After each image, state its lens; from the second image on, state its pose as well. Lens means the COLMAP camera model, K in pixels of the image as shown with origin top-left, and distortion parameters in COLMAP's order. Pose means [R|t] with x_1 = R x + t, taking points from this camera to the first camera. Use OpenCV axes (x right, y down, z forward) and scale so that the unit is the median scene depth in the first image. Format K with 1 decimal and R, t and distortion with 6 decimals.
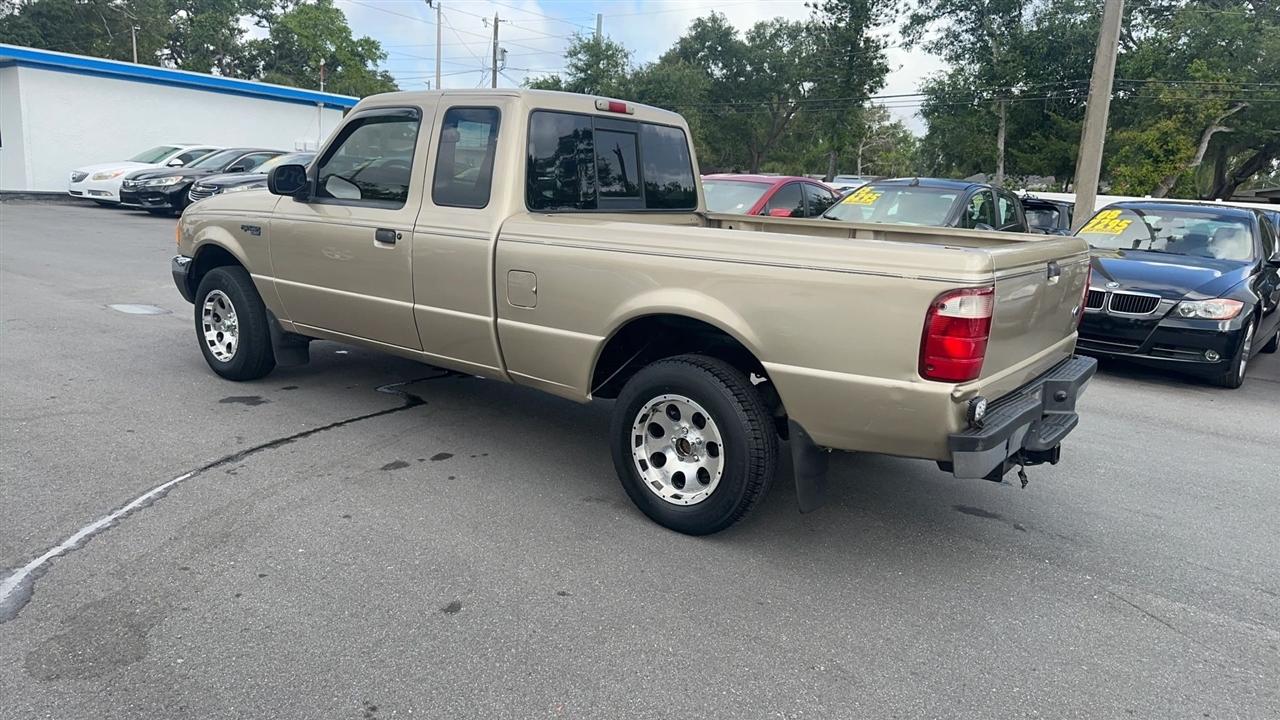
lens RADIAL K [[863.3, 0, 641.6], [0, 863.3, 371.0], [0, 0, 1]] dist [0.042096, -0.050843]
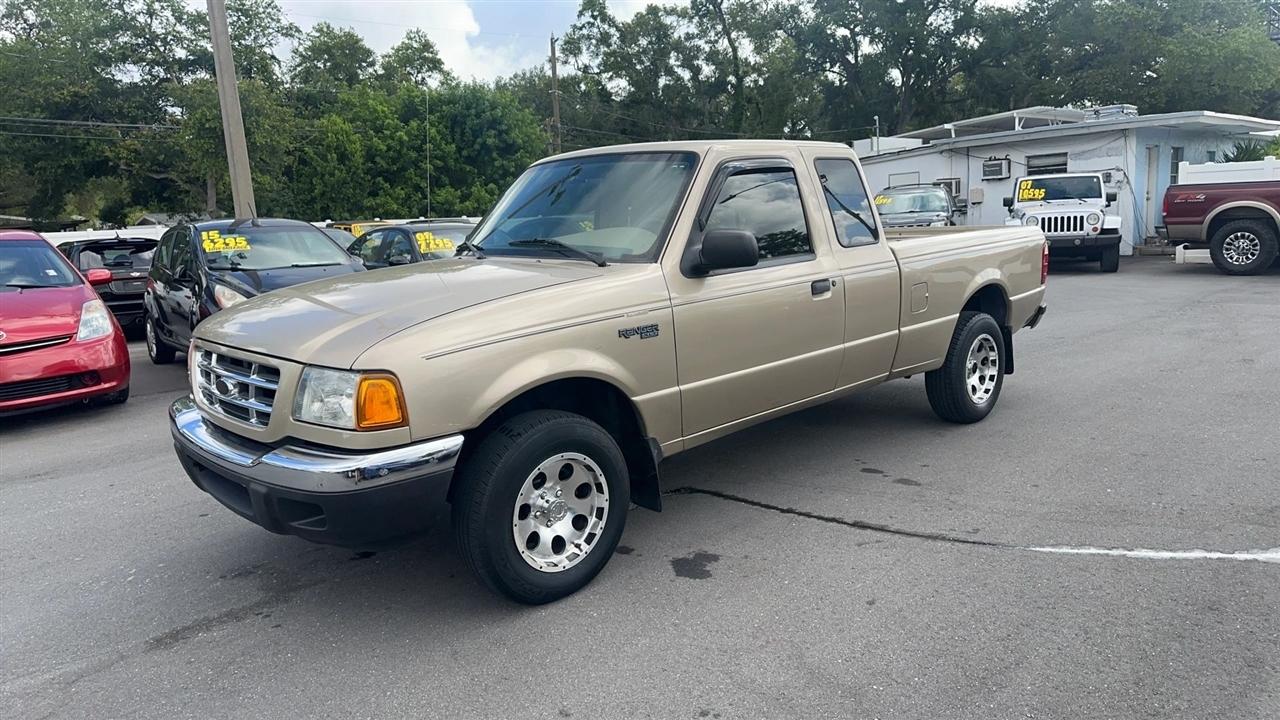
lens RADIAL K [[863.3, 0, 642.4], [0, 863.3, 363.2], [0, 0, 1]] dist [0.042096, -0.050843]
pose [[0.156434, -0.228000, 0.961012, -1.280294], [0.263203, 0.947430, 0.181934, -0.302840], [-0.951973, 0.224481, 0.208220, 0.997077]]
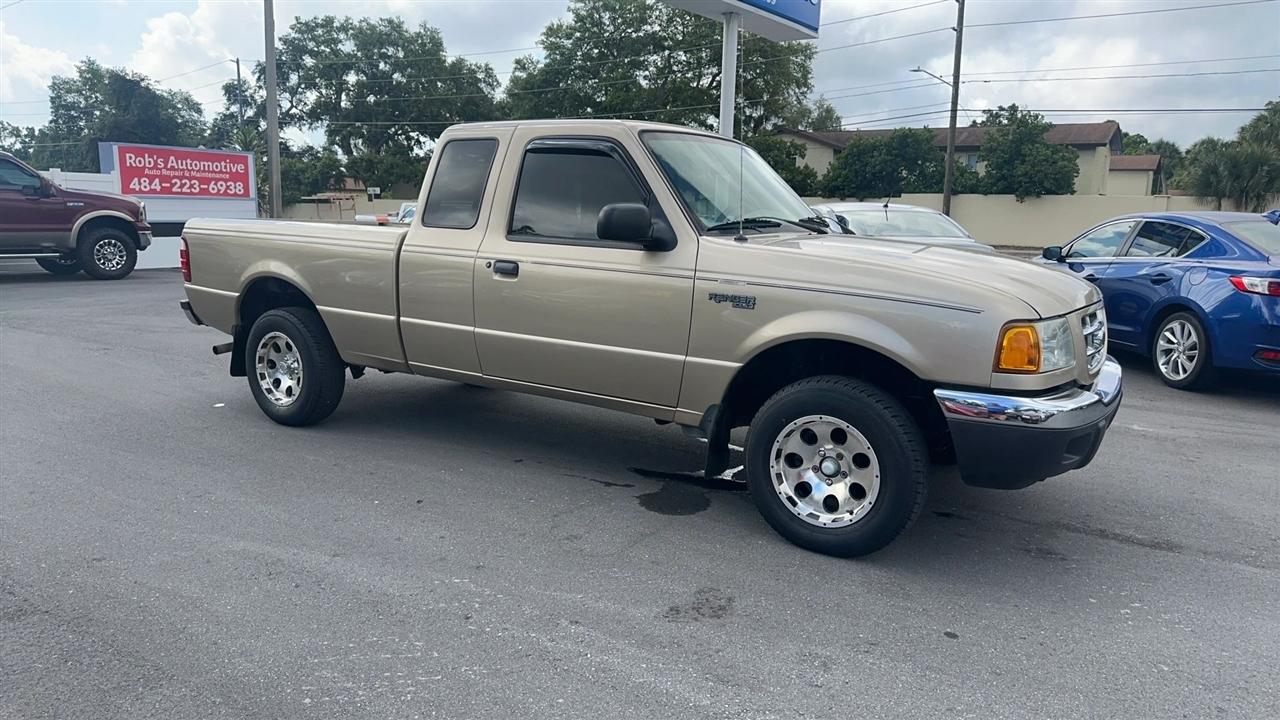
lens RADIAL K [[863.3, 0, 643.1], [0, 863.3, 361.3], [0, 0, 1]] dist [0.042096, -0.050843]
pose [[-0.993972, -0.064029, -0.088998, -0.105768], [-0.092624, 0.924728, 0.369186, -0.491576], [0.058661, 0.375204, -0.925084, 2.264514]]
